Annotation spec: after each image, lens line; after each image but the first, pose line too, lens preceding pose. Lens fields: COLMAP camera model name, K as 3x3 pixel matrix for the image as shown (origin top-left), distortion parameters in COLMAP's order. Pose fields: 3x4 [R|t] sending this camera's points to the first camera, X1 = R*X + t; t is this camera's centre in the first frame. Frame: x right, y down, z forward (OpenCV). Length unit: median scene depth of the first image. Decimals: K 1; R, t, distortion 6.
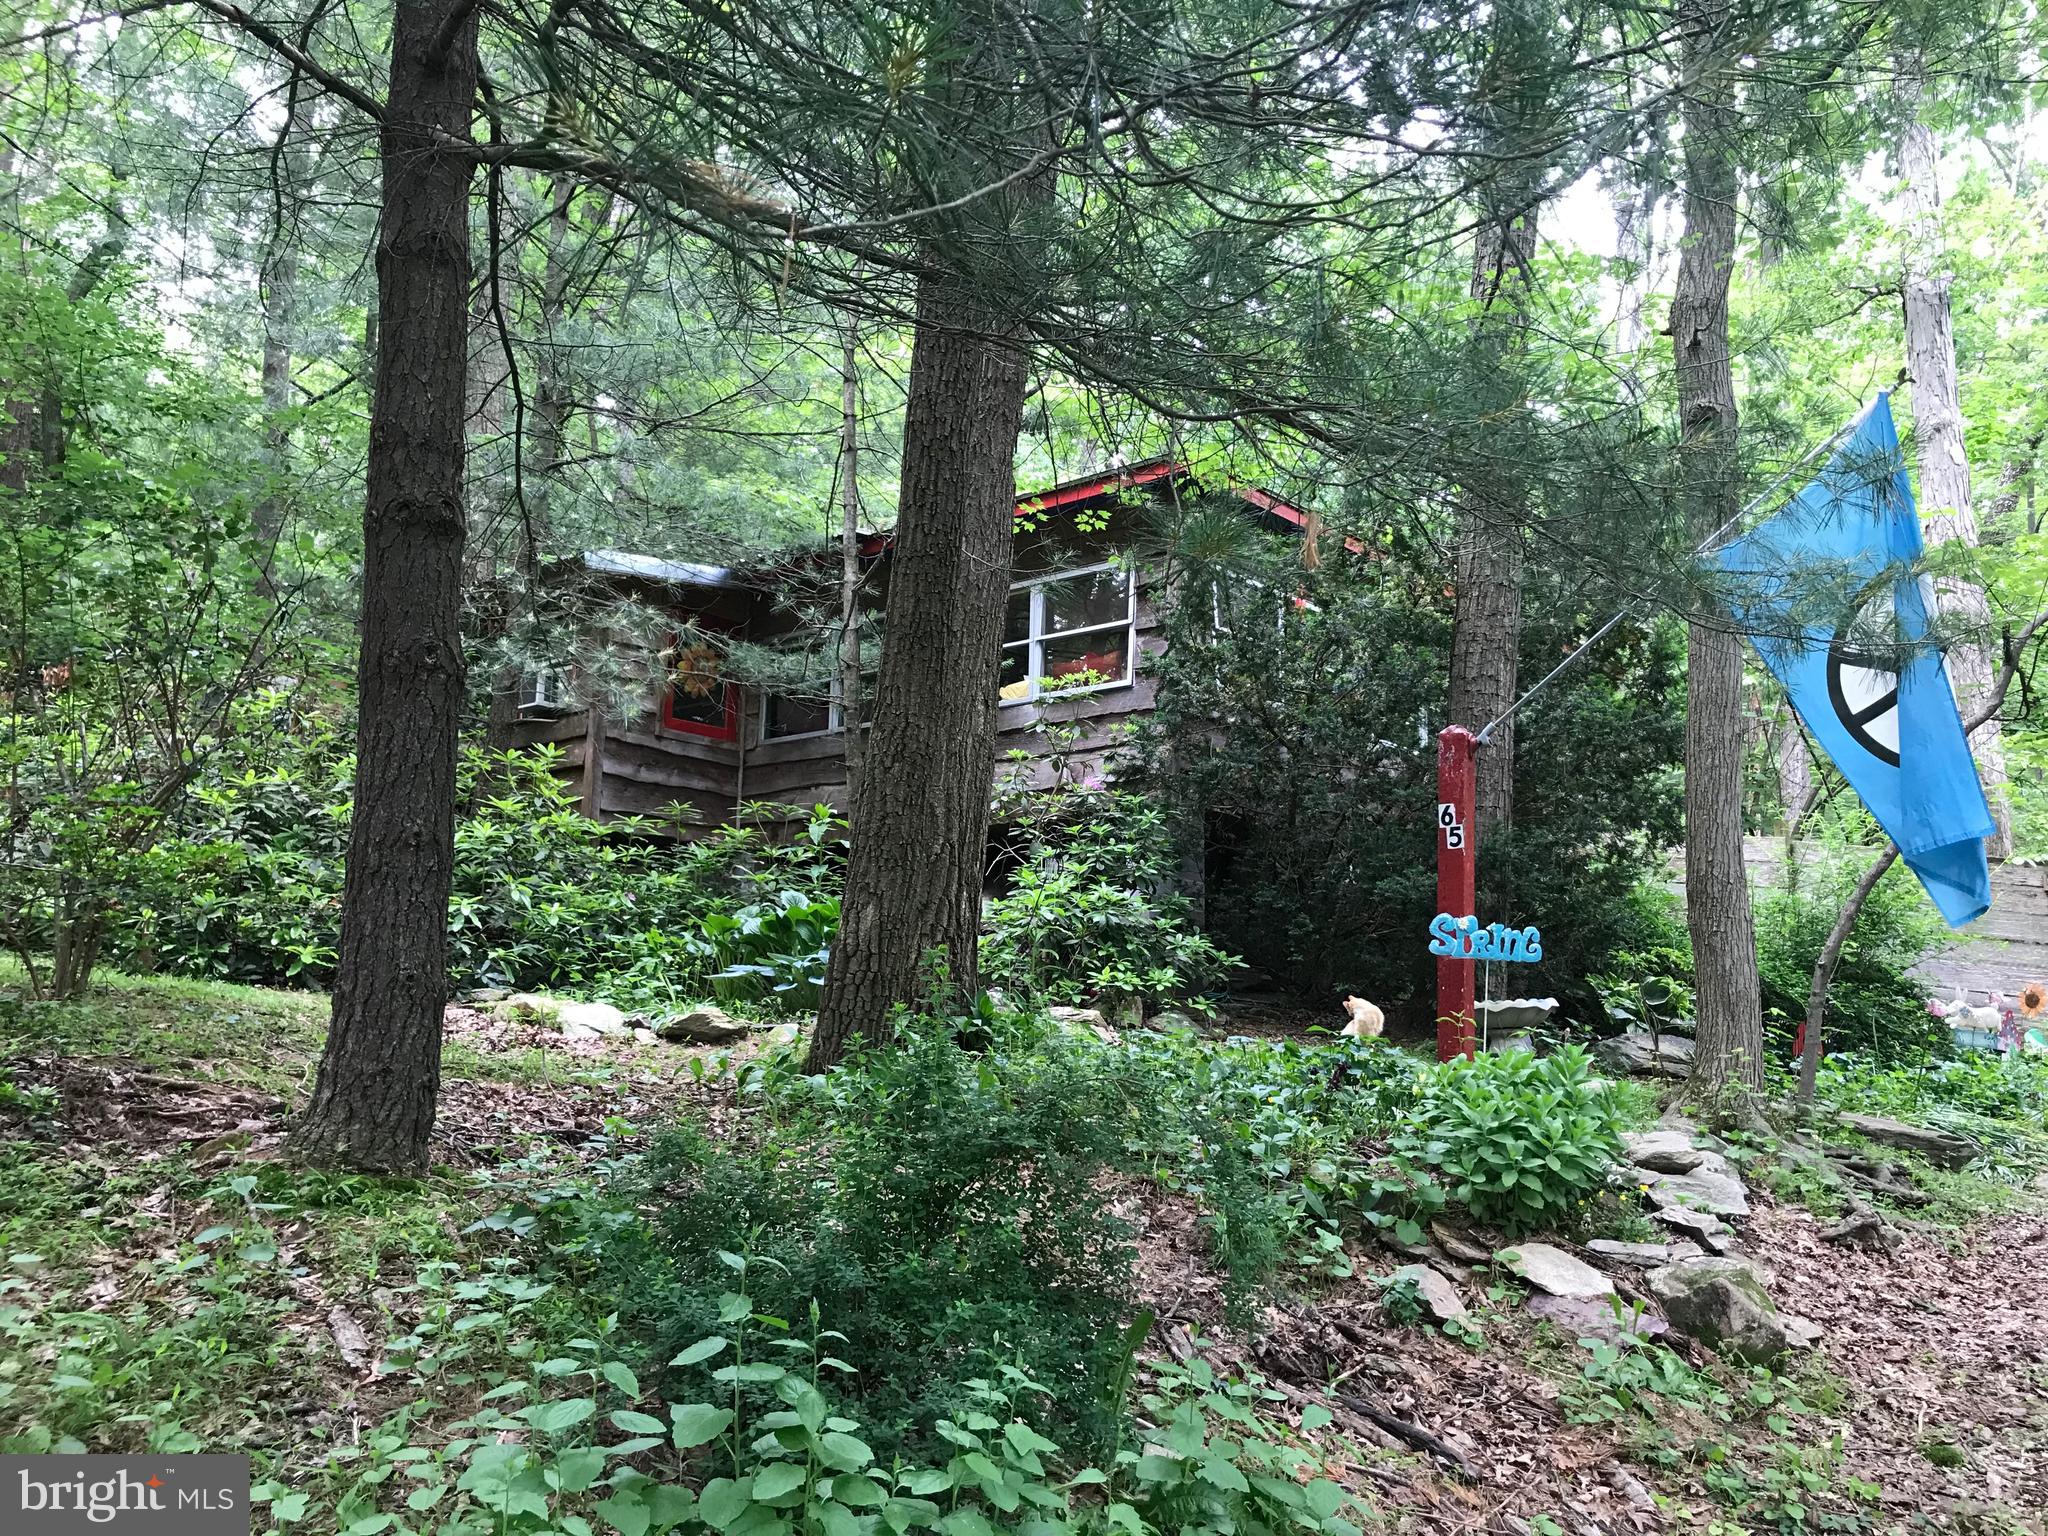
lens RADIAL K [[1678.5, 0, 1026.6], [0, 1678.5, 613.9], [0, 0, 1]] dist [0.081329, -0.124448]
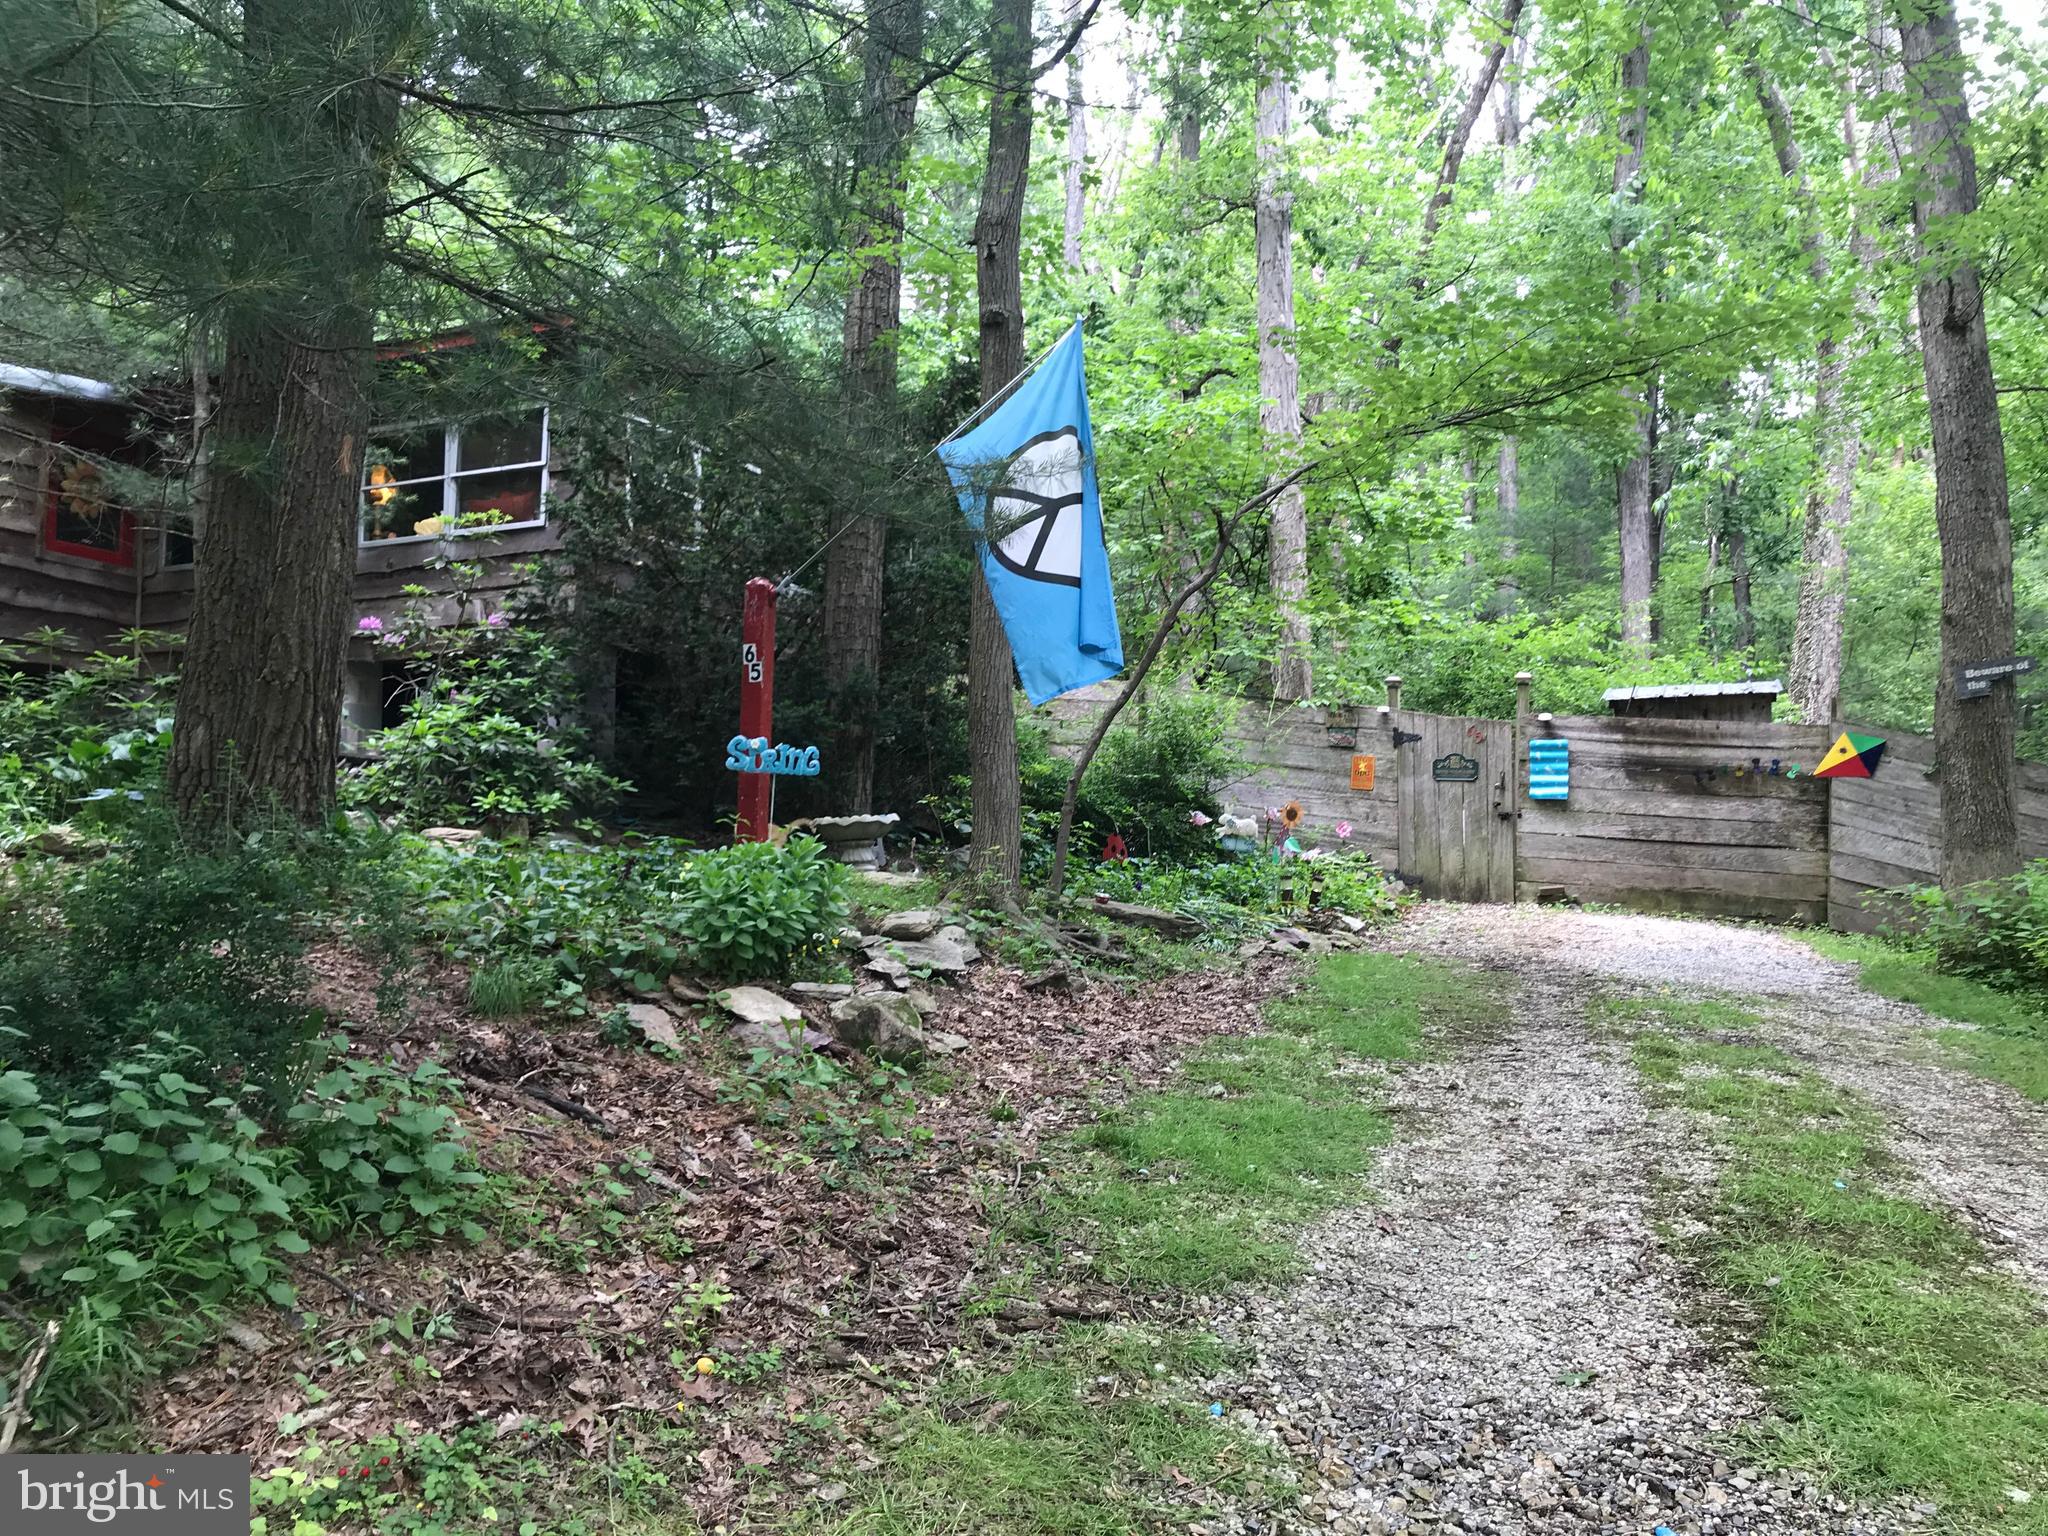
lens RADIAL K [[1711.2, 0, 1024.4], [0, 1711.2, 662.5], [0, 0, 1]] dist [0.068301, -0.141336]
pose [[0.959572, 0.017890, 0.280894, 0.063903], [-0.051929, 0.992098, 0.114211, -0.012711], [-0.276631, -0.124180, 0.952919, -0.119530]]
